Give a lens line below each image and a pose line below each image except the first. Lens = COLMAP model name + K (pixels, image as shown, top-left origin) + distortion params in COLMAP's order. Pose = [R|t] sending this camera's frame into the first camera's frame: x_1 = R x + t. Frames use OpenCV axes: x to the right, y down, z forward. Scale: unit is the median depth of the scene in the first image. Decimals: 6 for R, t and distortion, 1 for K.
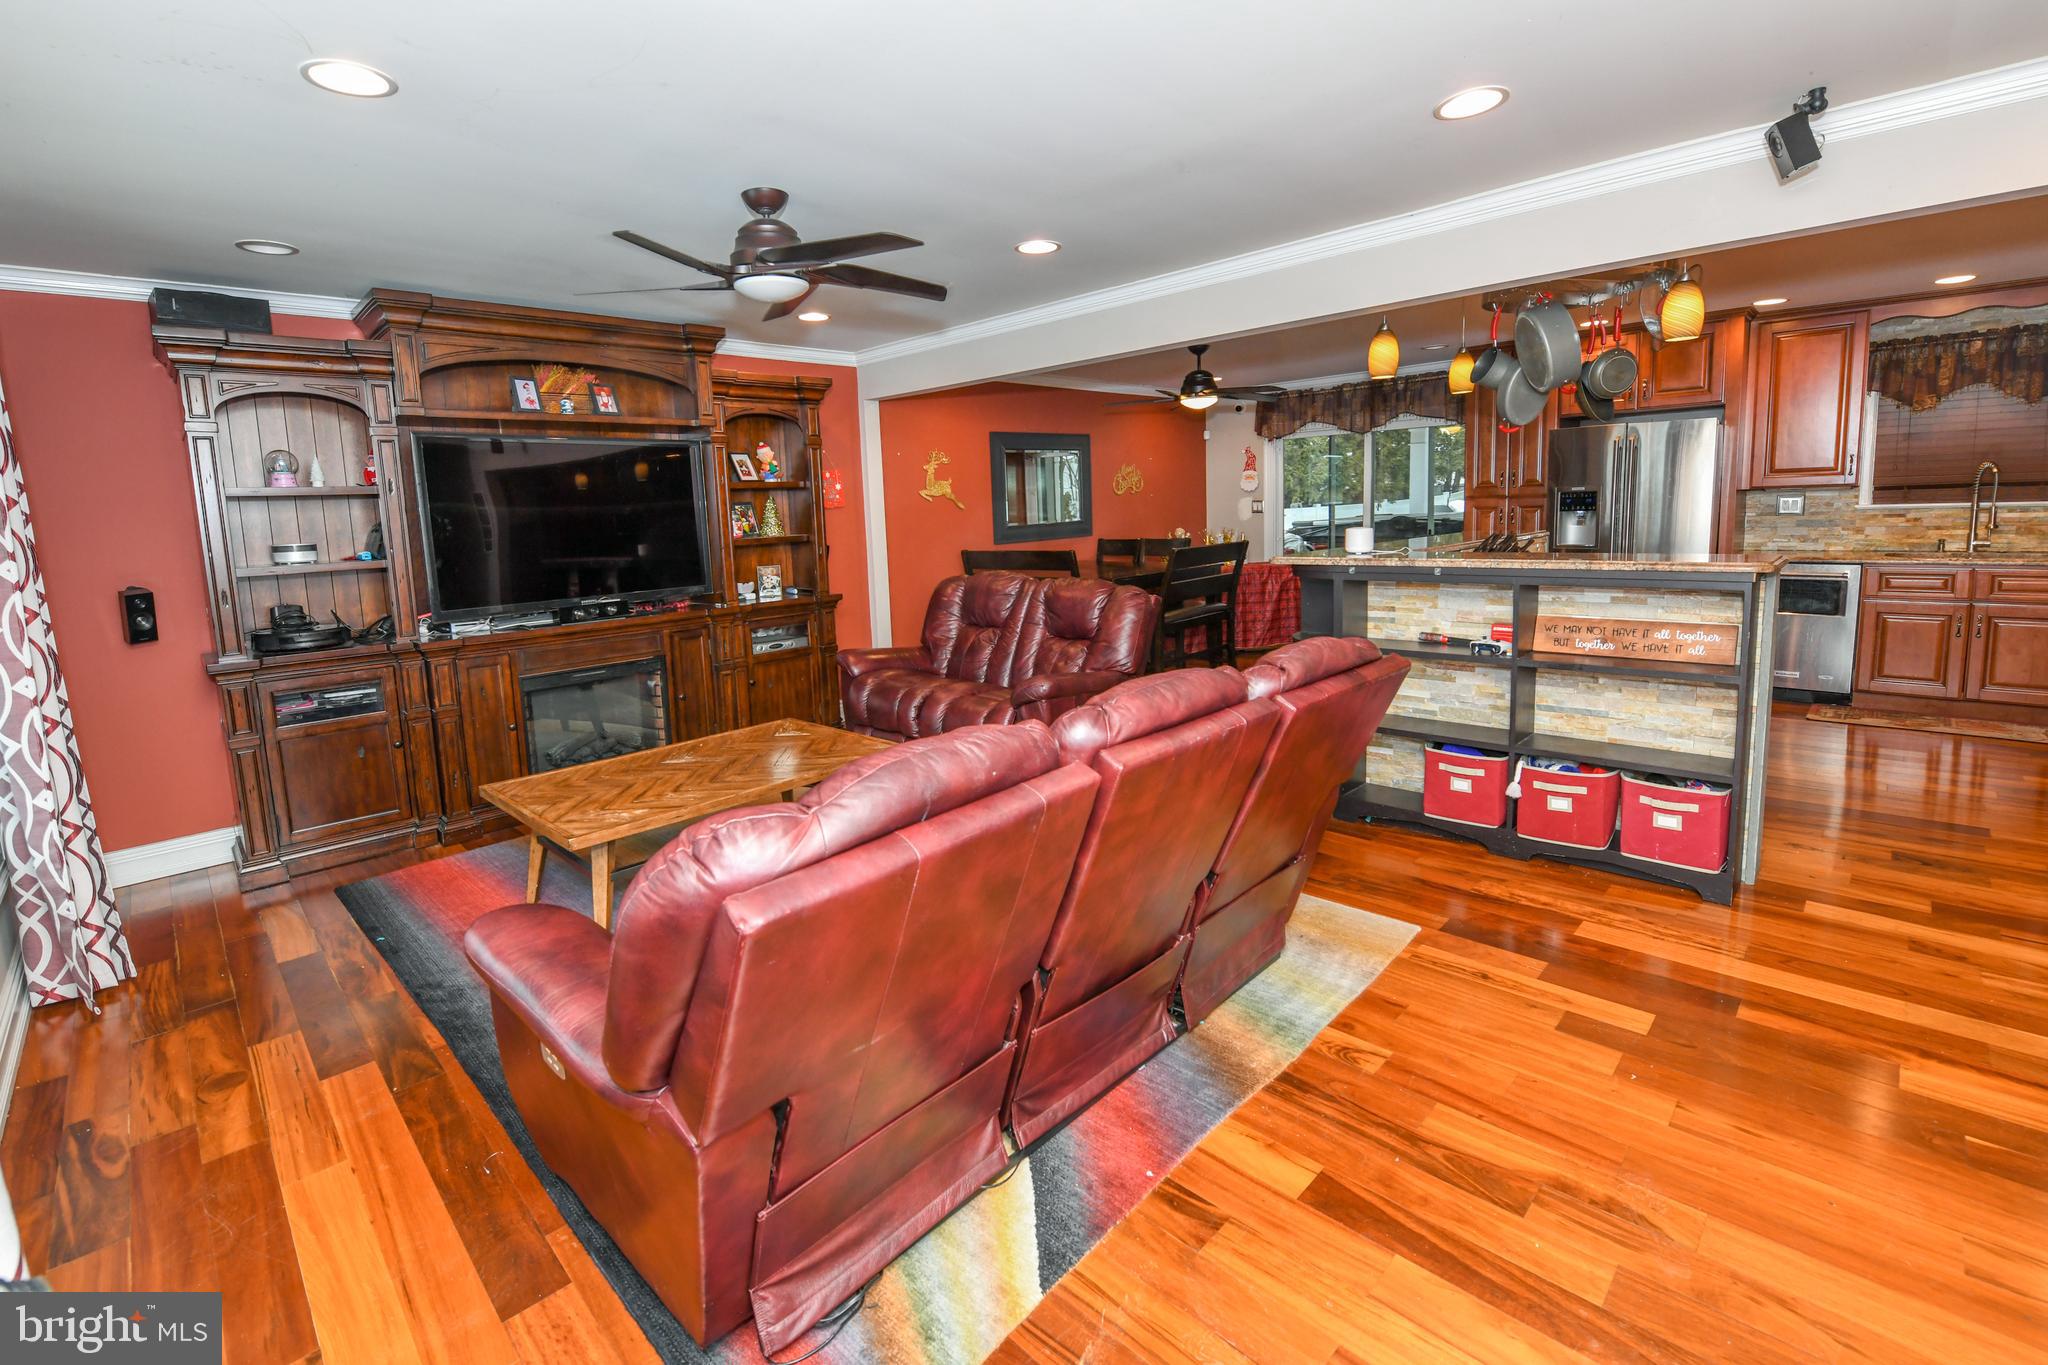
lens RADIAL K [[890.0, 0, 1009.2], [0, 890.0, 628.2], [0, 0, 1]] dist [-0.019515, -0.000318]
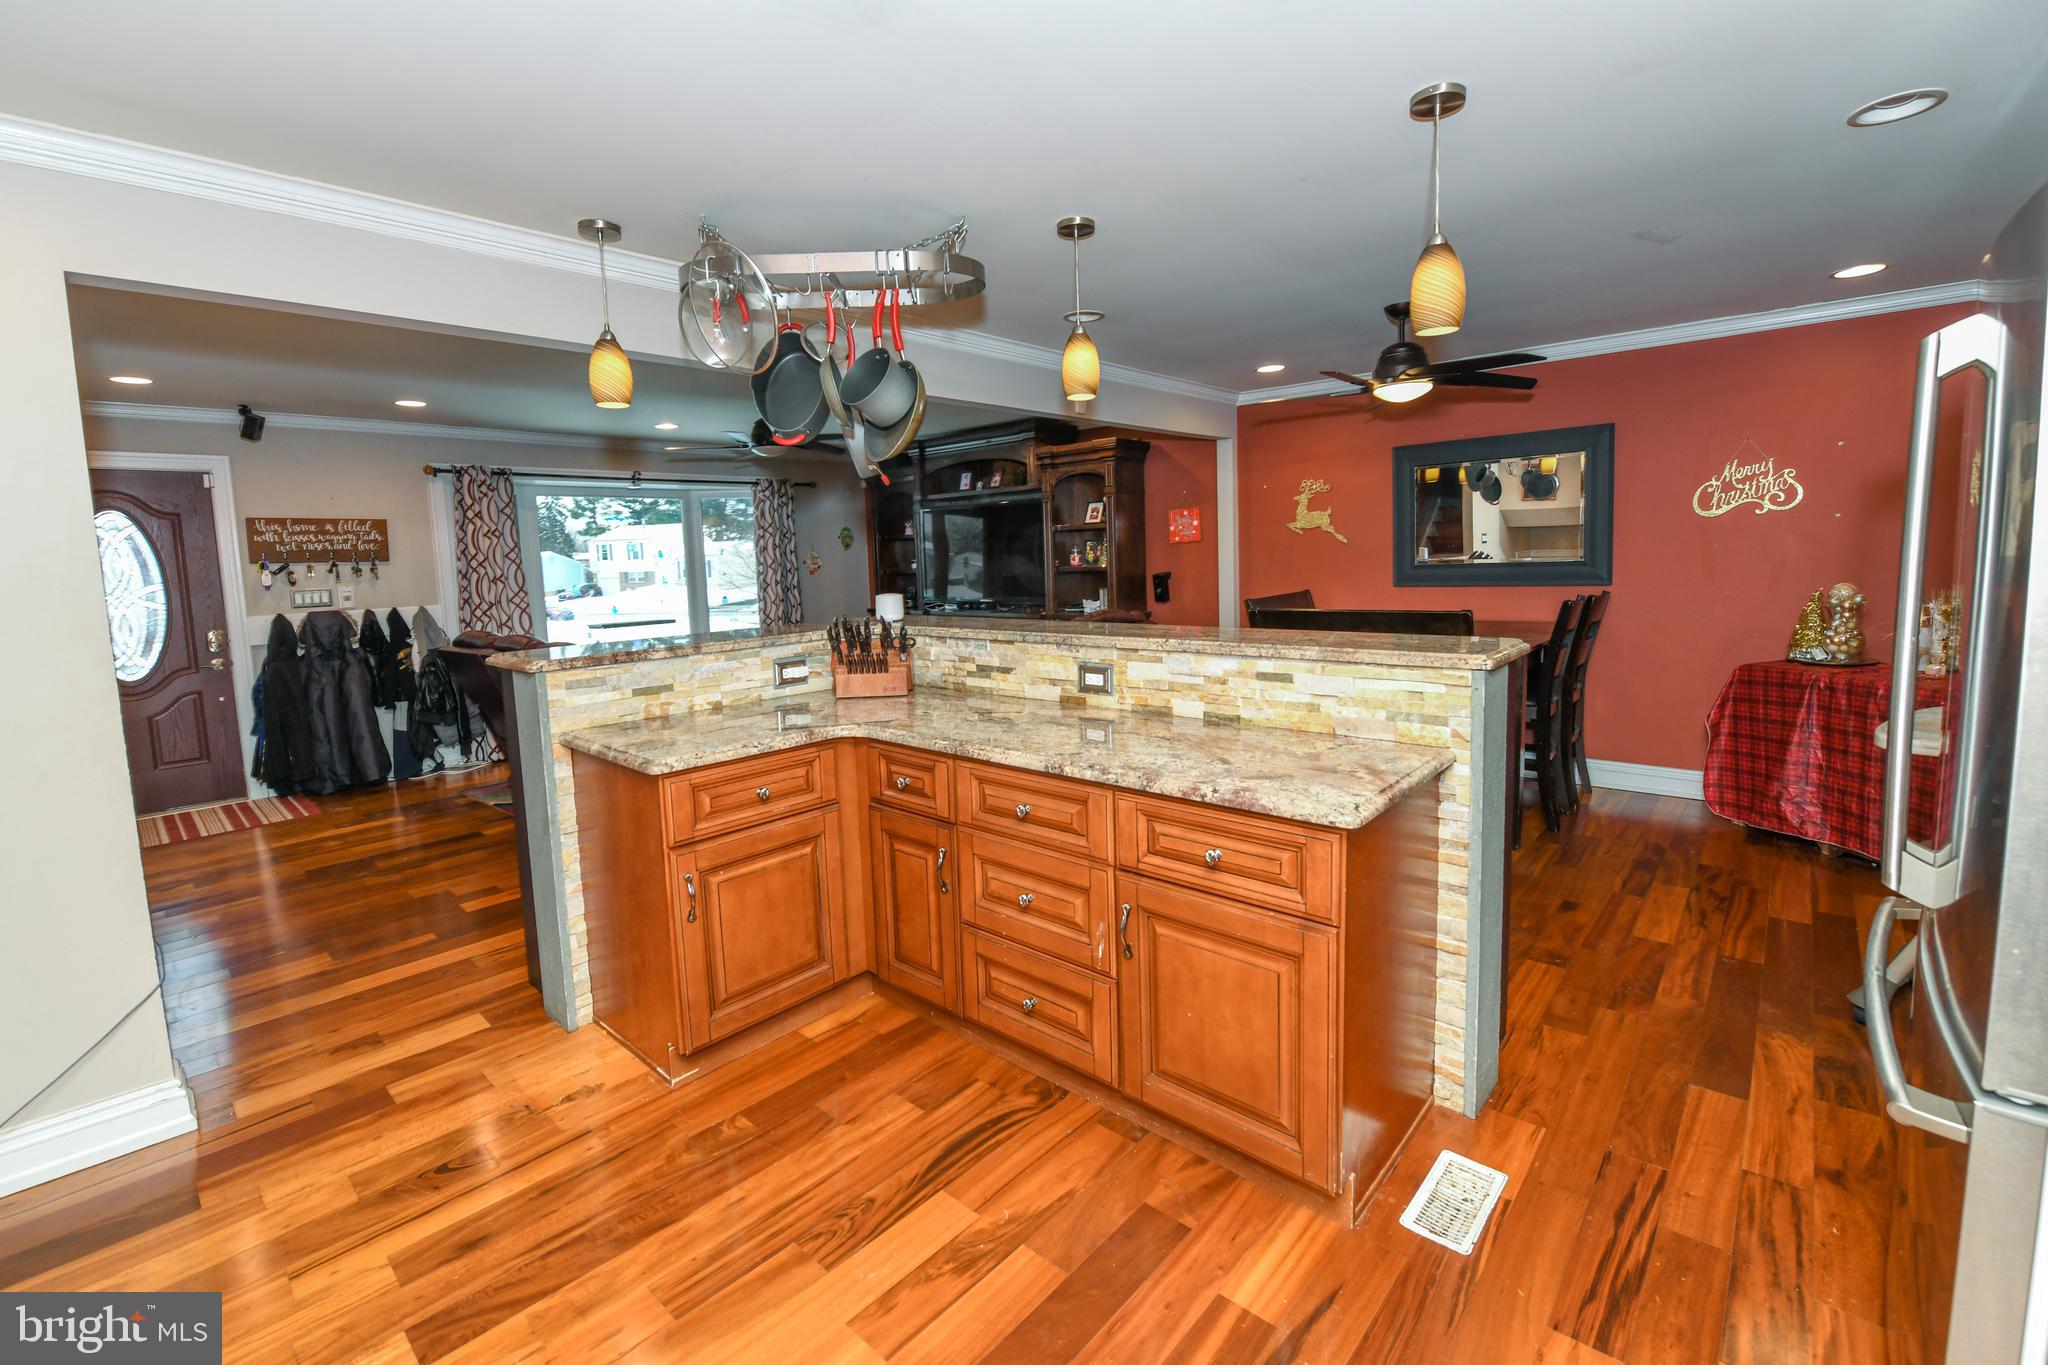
lens RADIAL K [[890.0, 0, 1009.2], [0, 890.0, 628.2], [0, 0, 1]] dist [-0.019515, -0.000318]
pose [[0.045506, 0.116476, -0.992150, 1.395744], [-0.107143, 0.988019, 0.111077, -0.198055], [0.993202, 0.101248, 0.057441, 1.117039]]
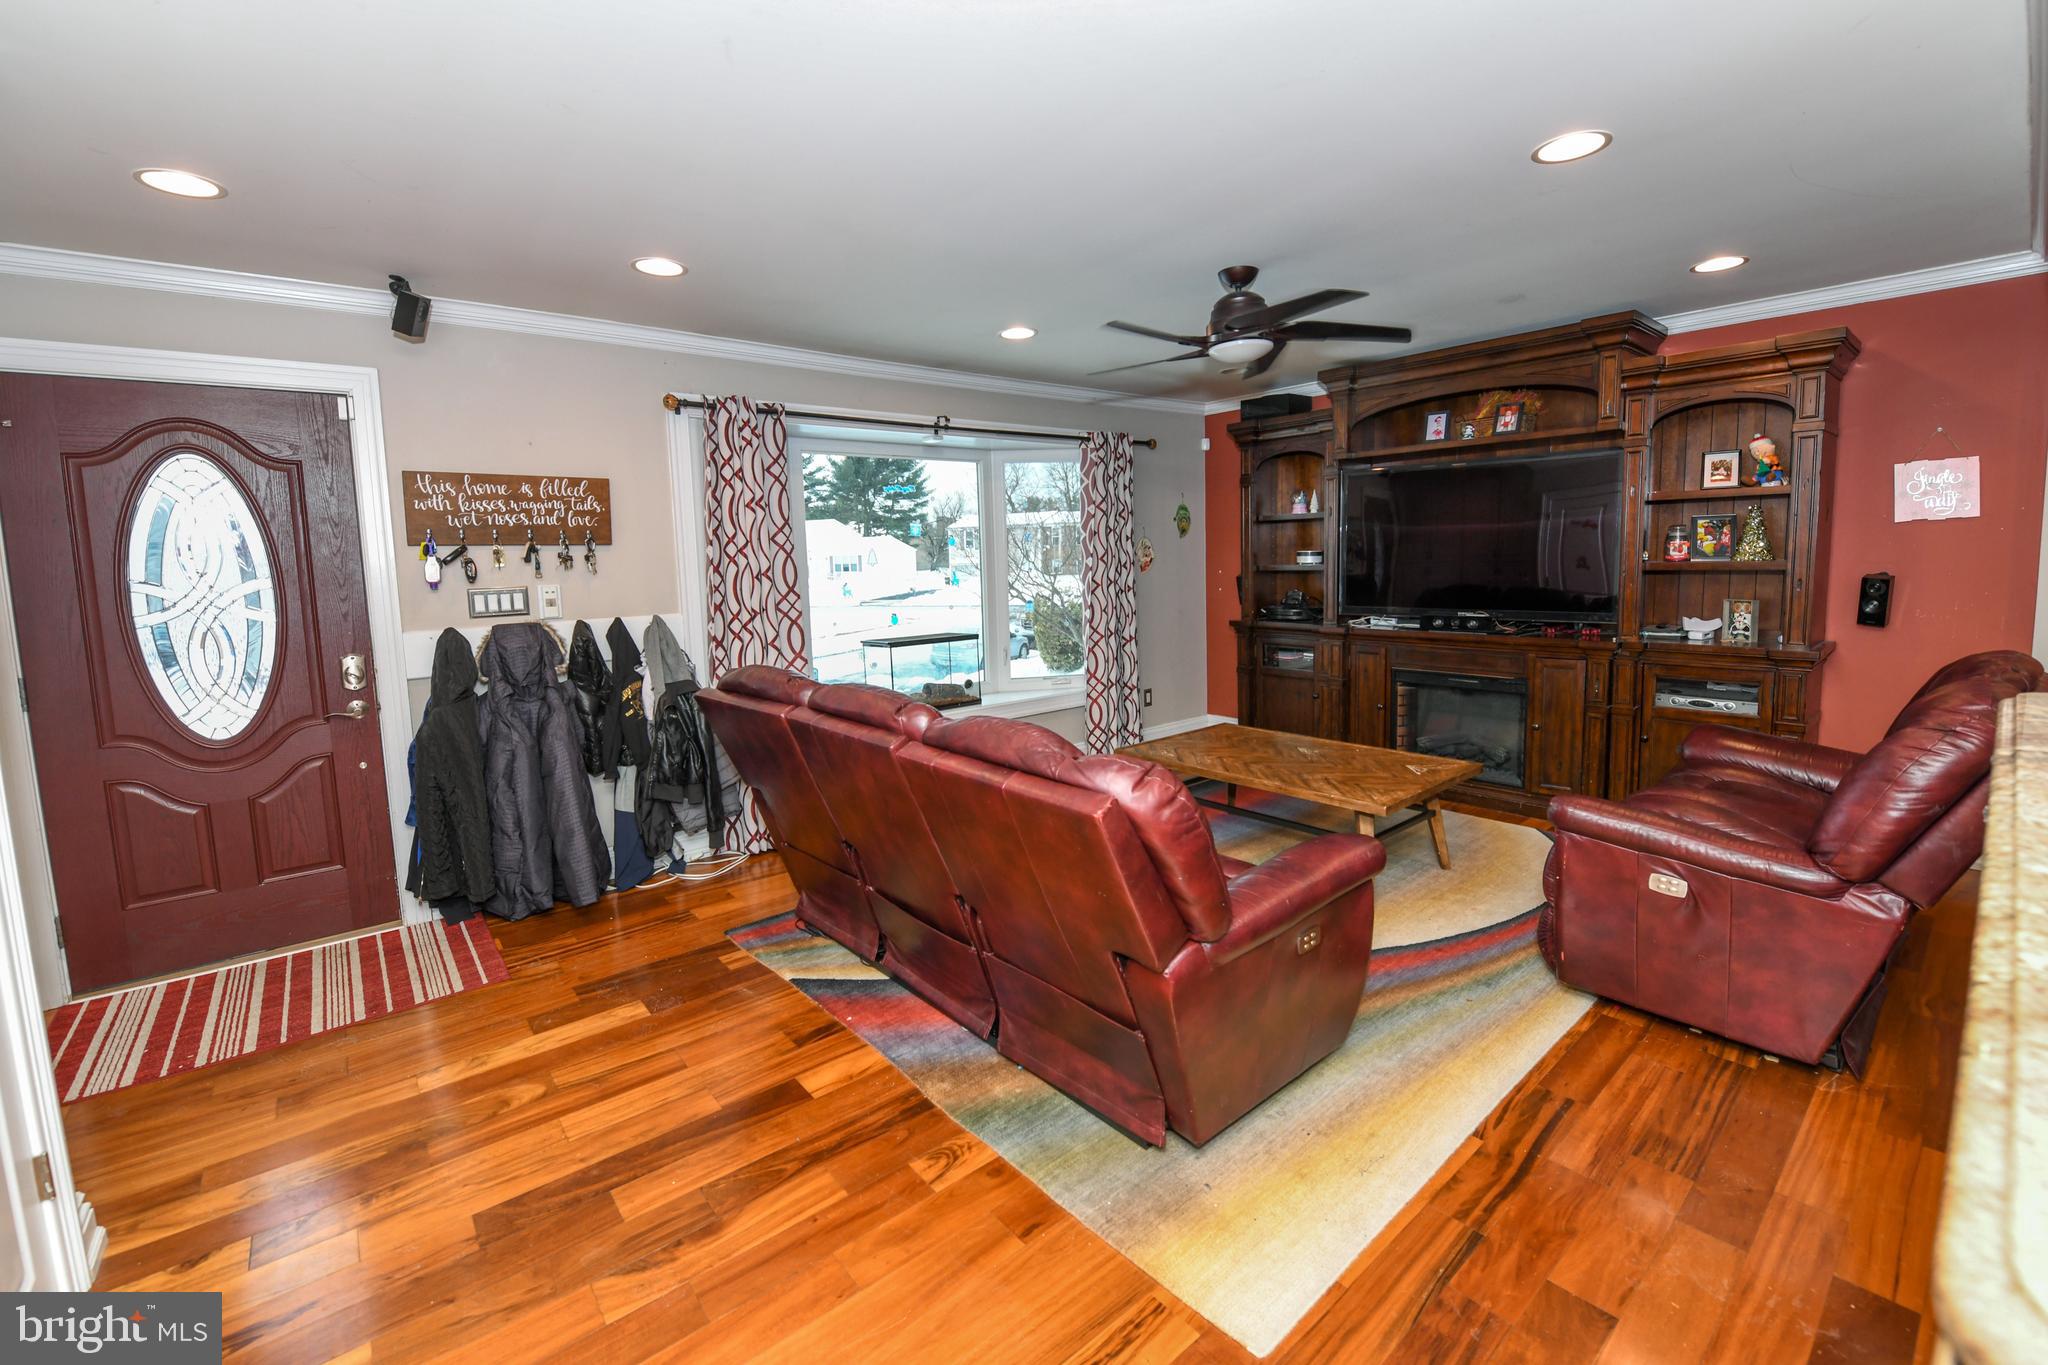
lens RADIAL K [[890.0, 0, 1009.2], [0, 890.0, 628.2], [0, 0, 1]] dist [-0.019515, -0.000318]
pose [[-0.114641, 0.120496, -0.986072, 0.737464], [-0.105594, 0.985515, 0.132704, -0.112354], [0.987779, 0.119337, -0.100257, 0.664100]]
